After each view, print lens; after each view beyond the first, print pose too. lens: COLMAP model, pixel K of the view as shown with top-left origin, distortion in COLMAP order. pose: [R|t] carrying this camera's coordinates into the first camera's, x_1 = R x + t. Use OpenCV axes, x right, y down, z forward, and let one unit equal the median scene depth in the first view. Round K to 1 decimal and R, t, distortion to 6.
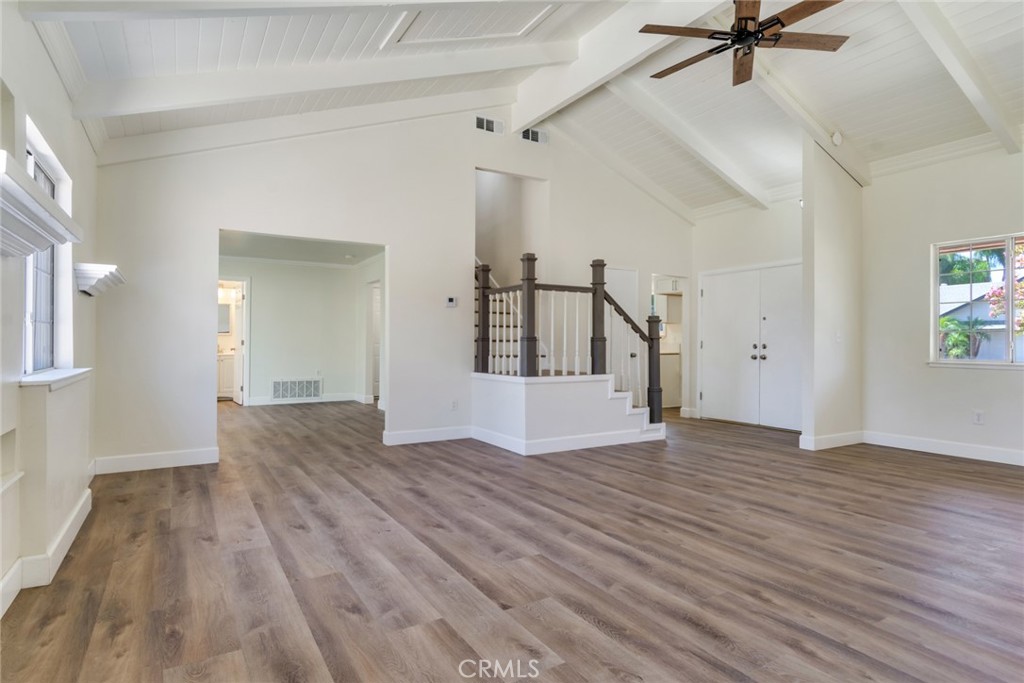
lens RADIAL K [[545.5, 0, 511.5], [0, 545.5, 334.0], [0, 0, 1]] dist [0.001668, -0.003214]
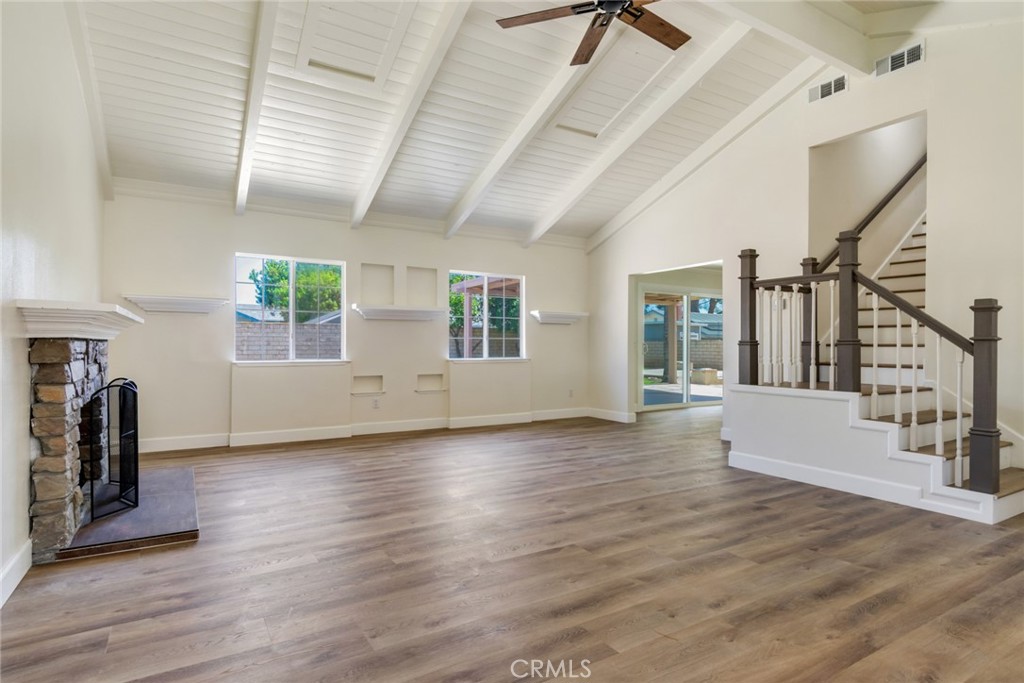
lens RADIAL K [[545.5, 0, 514.6], [0, 545.5, 351.3], [0, 0, 1]] dist [0.001668, -0.003214]
pose [[0.009296, 0.008199, -0.999923, 1.813885], [0.010325, 0.999912, 0.008295, 0.018769], [0.999903, -0.010402, 0.009210, 1.142631]]
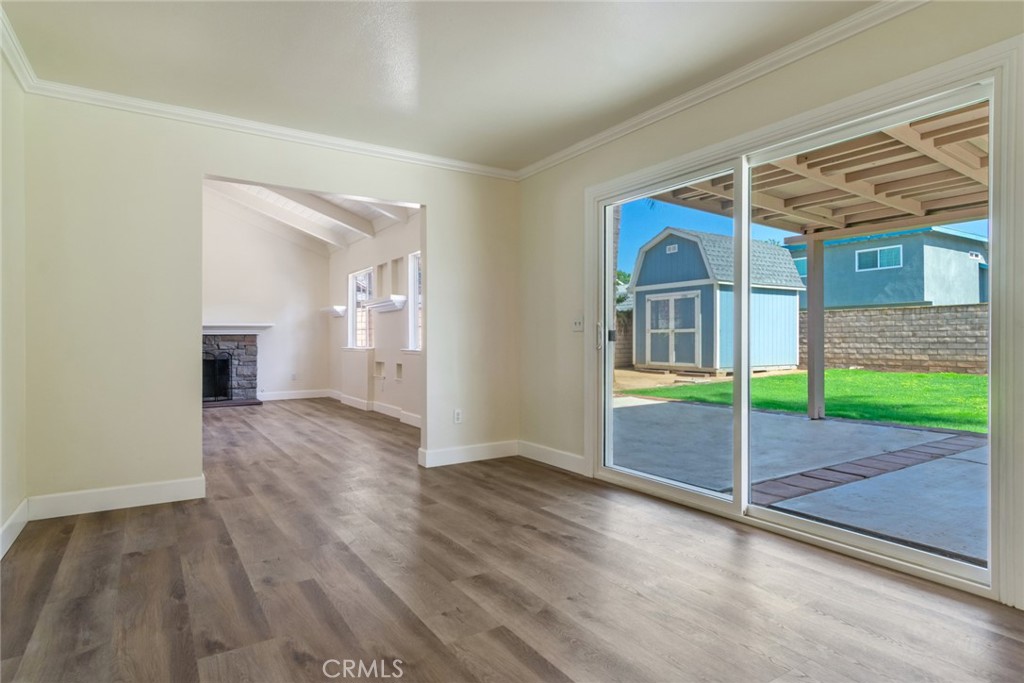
lens RADIAL K [[545.5, 0, 511.5], [0, 545.5, 335.9], [0, 0, 1]] dist [0.001668, -0.003214]
pose [[-0.999173, 0.001458, -0.040637, -1.117683], [0.002330, 0.999768, -0.021422, 0.067571], [0.040596, -0.021499, -0.998944, 3.295513]]
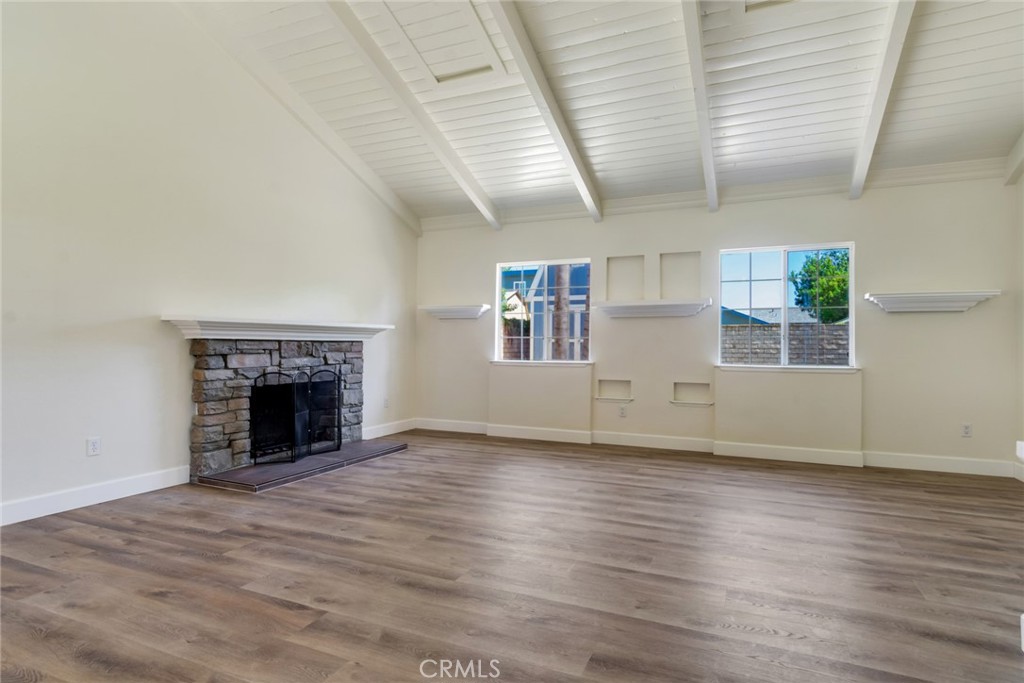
lens RADIAL K [[545.5, 0, 514.2], [0, 545.5, 341.7], [0, 0, 1]] dist [0.001668, -0.003214]
pose [[-0.819536, -0.013118, -0.572878, 0.989553], [-0.000906, 0.999766, -0.021596, 0.033537], [0.573027, -0.017179, -0.819356, 2.064756]]
